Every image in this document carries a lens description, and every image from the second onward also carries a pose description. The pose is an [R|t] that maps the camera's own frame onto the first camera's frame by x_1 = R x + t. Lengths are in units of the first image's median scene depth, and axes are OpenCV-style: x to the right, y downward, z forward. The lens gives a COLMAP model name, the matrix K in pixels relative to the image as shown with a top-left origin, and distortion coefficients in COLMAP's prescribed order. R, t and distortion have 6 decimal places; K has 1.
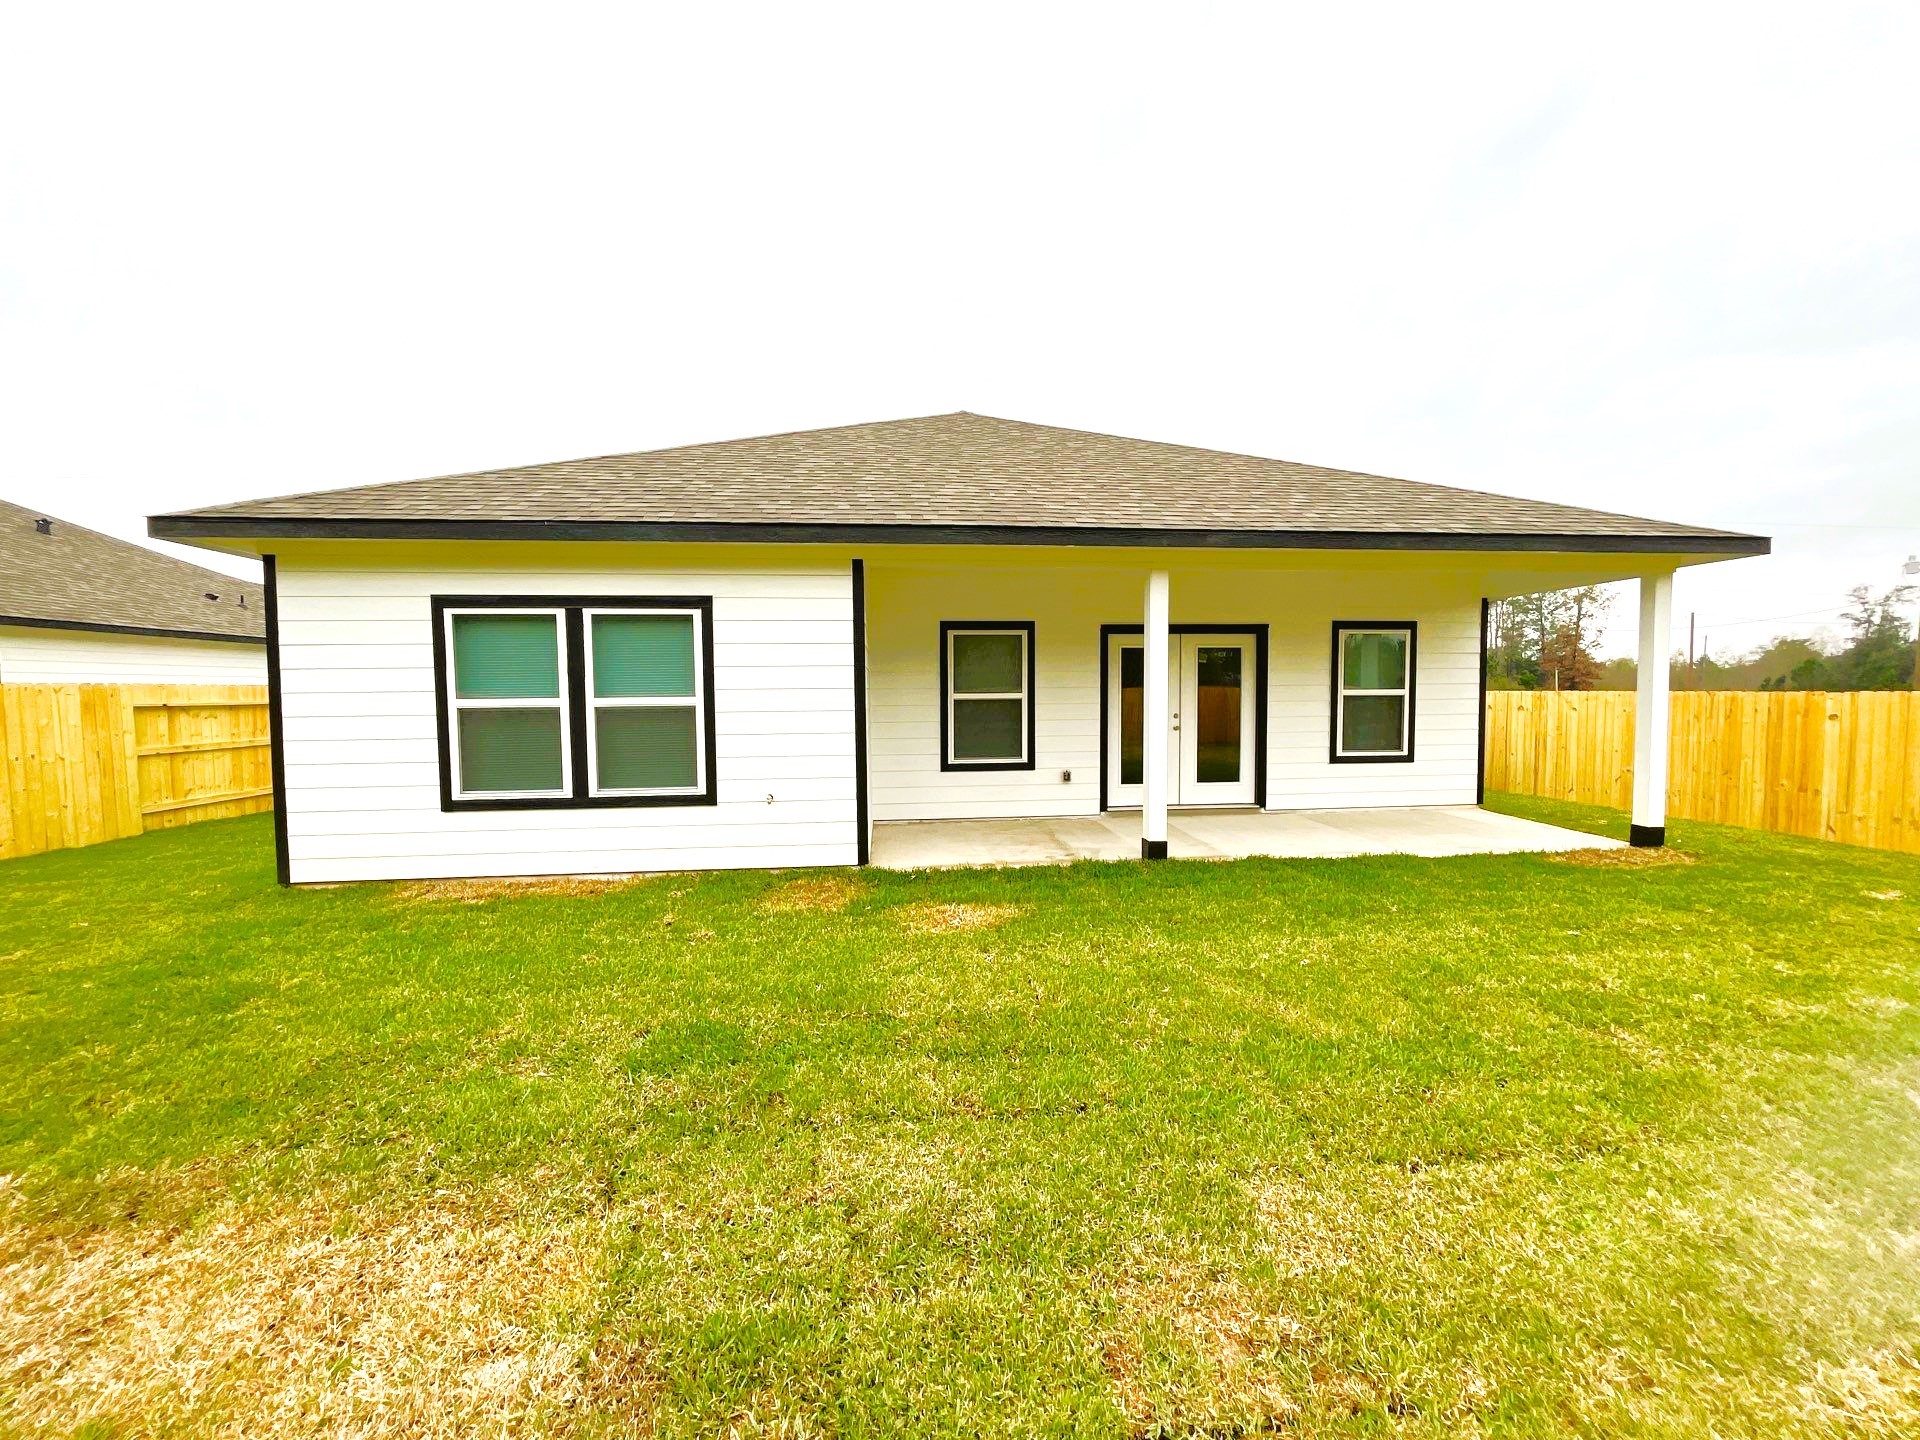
lens RADIAL K [[769.7, 0, 962.2], [0, 769.7, 718.9], [0, 0, 1]] dist [-0.002455, -0.000572]
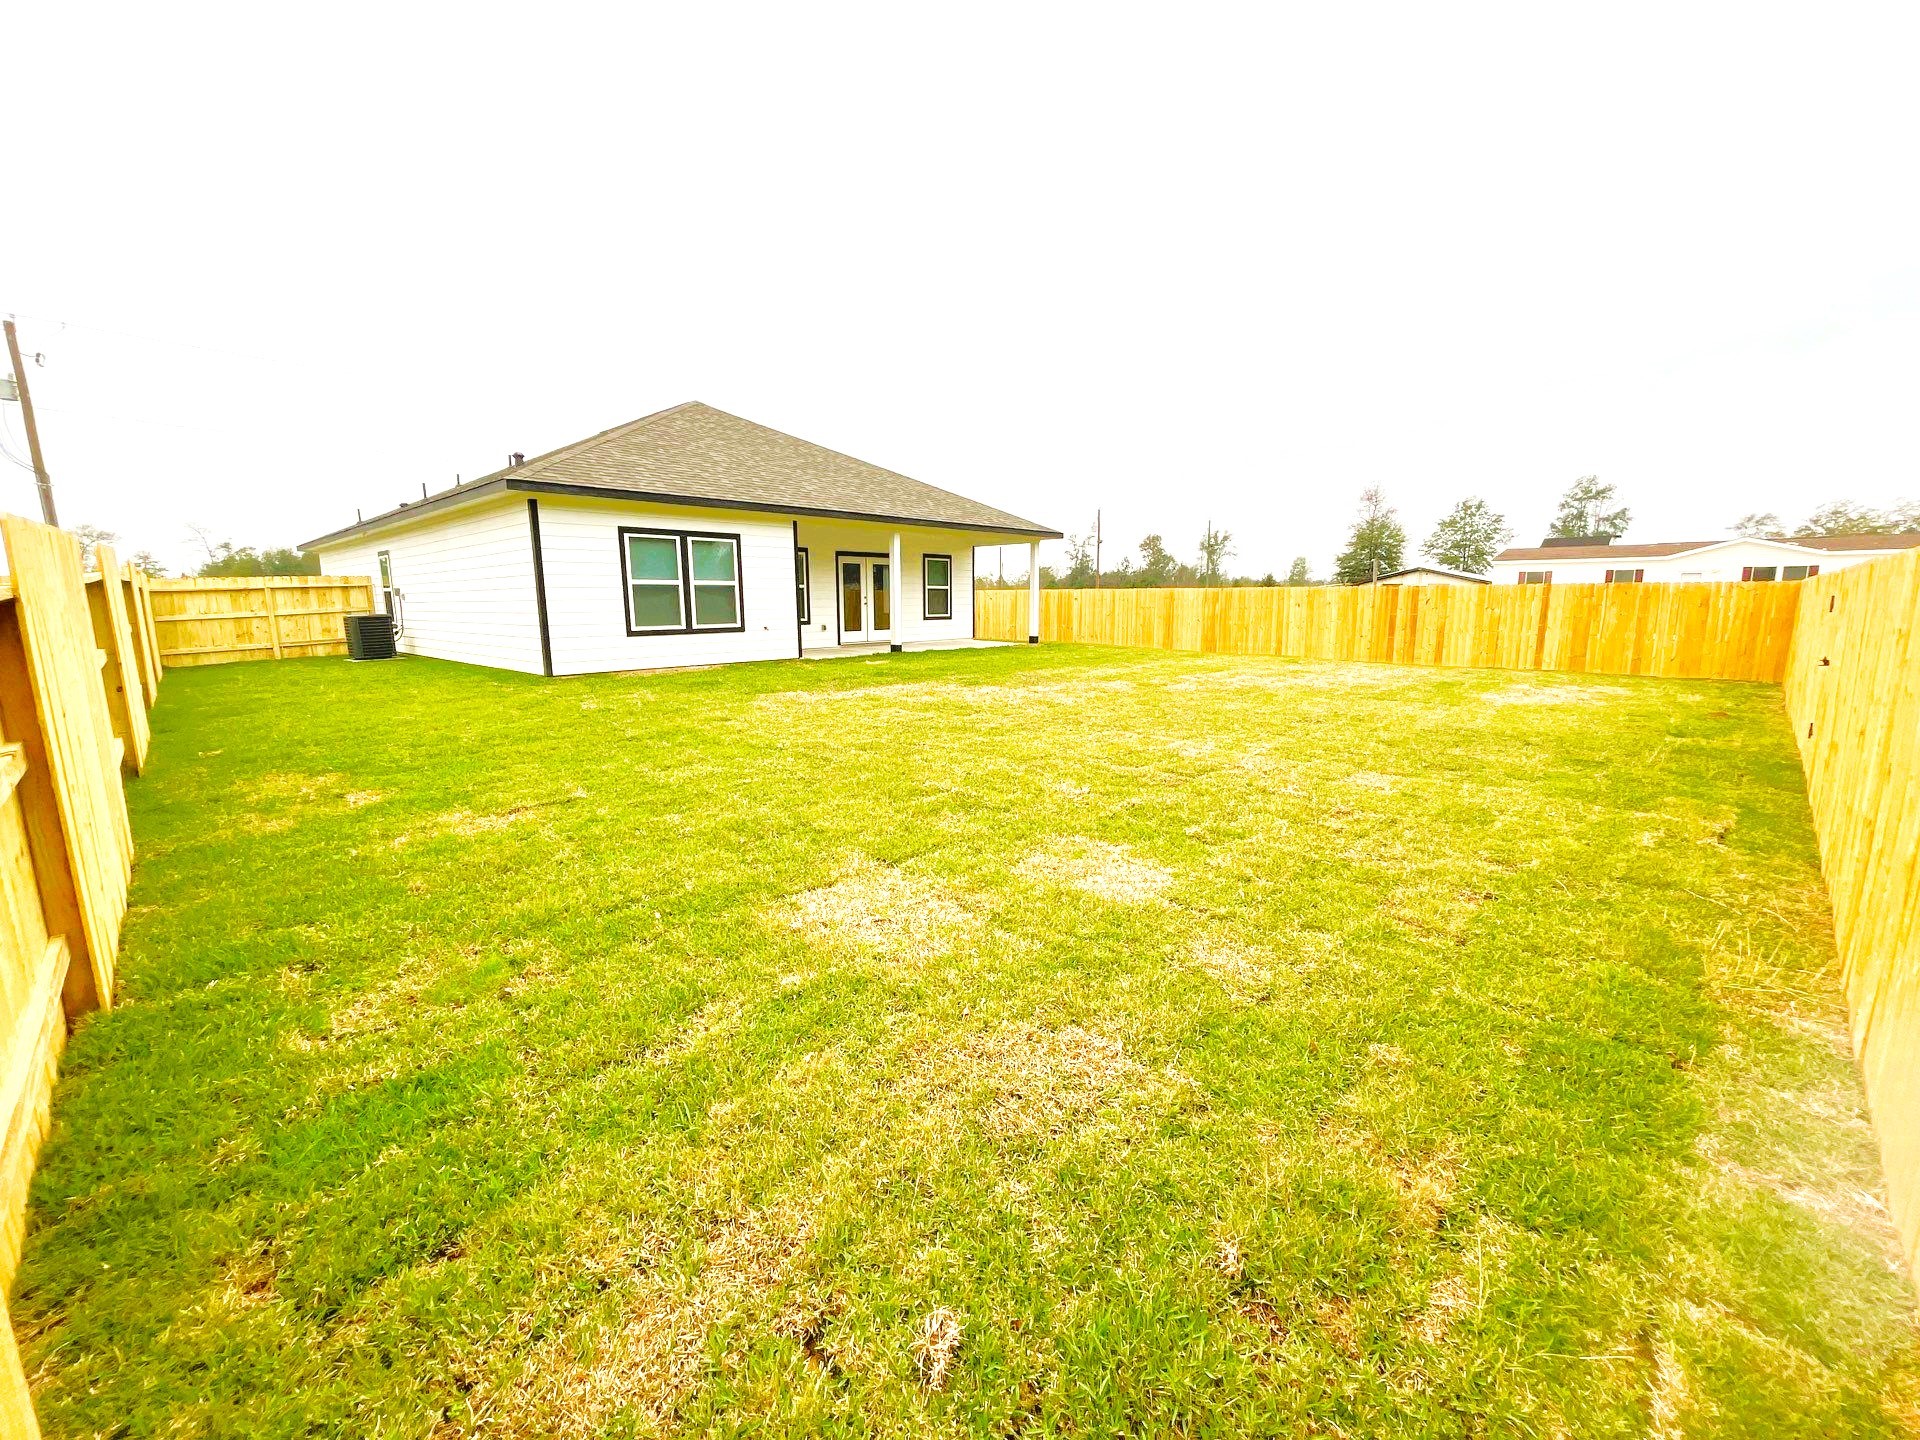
lens RADIAL K [[769.7, 0, 956.7], [0, 769.7, 723.5], [0, 0, 1]] dist [-0.002455, -0.000572]
pose [[0.753783, -0.103988, 0.648843, -1.328648], [0.028399, 0.991632, 0.125933, 0.114482], [-0.656509, -0.076499, 0.750429, -1.063428]]
